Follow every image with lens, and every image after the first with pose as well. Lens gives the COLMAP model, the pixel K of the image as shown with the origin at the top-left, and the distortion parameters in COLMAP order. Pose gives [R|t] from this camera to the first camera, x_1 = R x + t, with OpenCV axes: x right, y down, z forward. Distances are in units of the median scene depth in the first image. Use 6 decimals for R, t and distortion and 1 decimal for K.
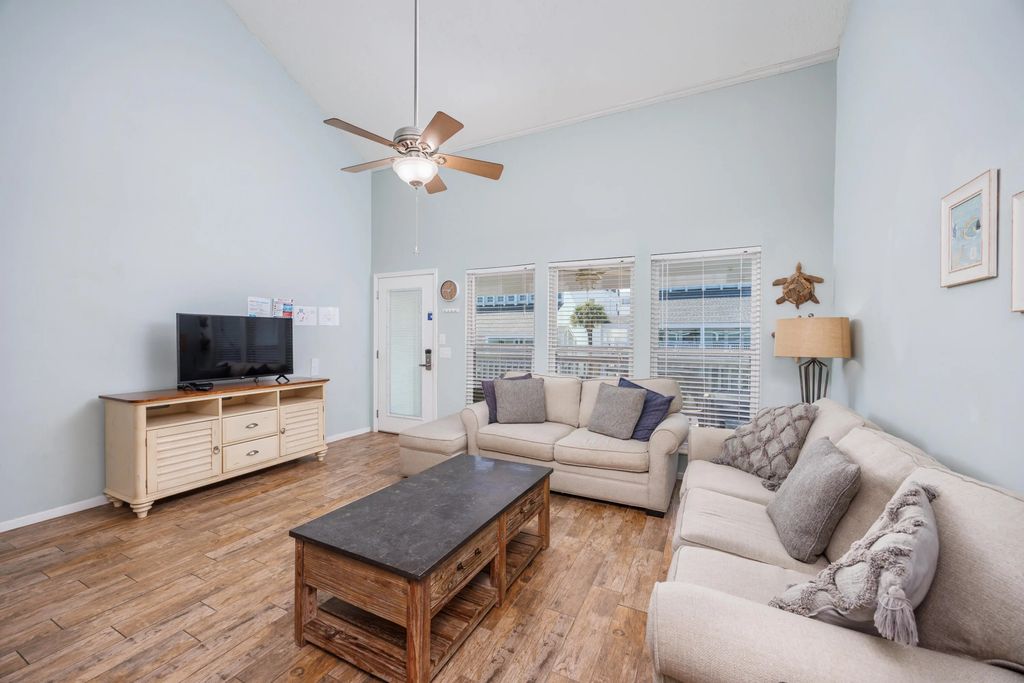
lens RADIAL K [[390.2, 0, 512.0], [0, 390.2, 341.5], [0, 0, 1]] dist [-0.003603, -0.000009]
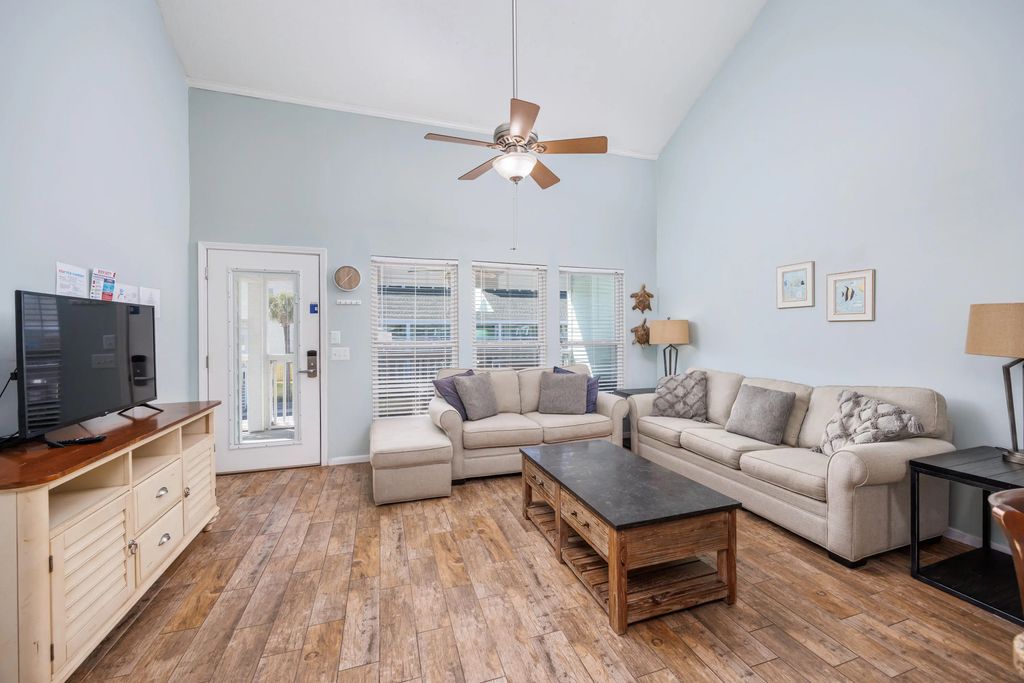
lens RADIAL K [[397.9, 0, 525.4], [0, 397.9, 337.0], [0, 0, 1]] dist [-0.000589, -0.000220]
pose [[0.709482, -0.016178, 0.704538, -0.694068], [0.015652, 0.999852, 0.007197, -0.009147], [-0.704550, 0.005921, 0.709630, 0.202158]]
